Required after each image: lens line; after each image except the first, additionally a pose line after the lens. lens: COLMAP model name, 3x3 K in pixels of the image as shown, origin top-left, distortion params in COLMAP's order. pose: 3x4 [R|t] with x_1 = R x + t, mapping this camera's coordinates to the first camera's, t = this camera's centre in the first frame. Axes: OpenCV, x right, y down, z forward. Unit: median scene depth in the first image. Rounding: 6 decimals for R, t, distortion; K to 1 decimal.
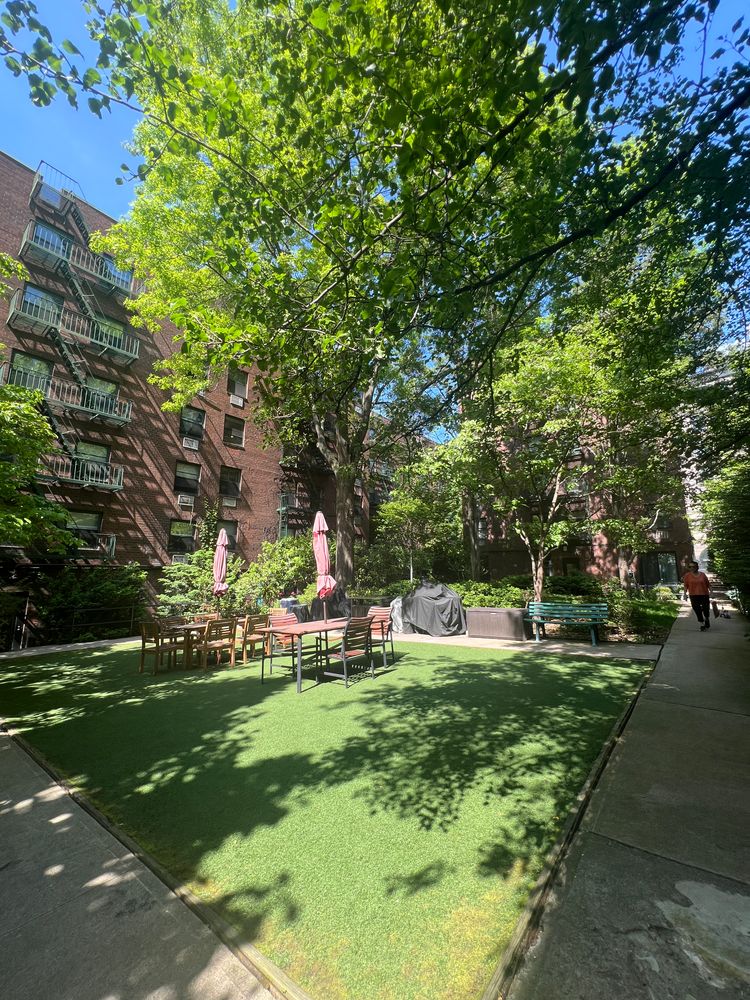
lens RADIAL K [[404.0, 0, 375.0], [0, 404.0, 500.0], [0, 0, 1]] dist [0.000074, 0.000044]
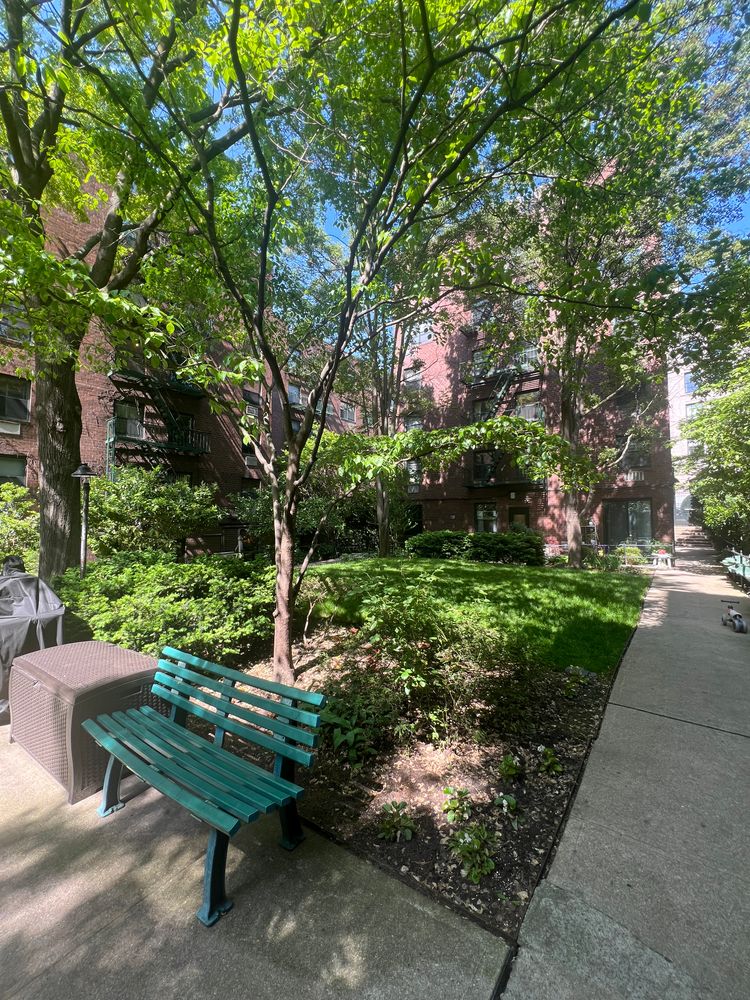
lens RADIAL K [[404.0, 0, 375.0], [0, 404.0, 500.0], [0, 0, 1]] dist [0.000074, 0.000044]
pose [[0.999570, -0.004536, 0.028973, 0.196828], [0.000981, 0.992583, 0.121562, 0.037044], [-0.029310, -0.121481, 0.992161, 0.255718]]
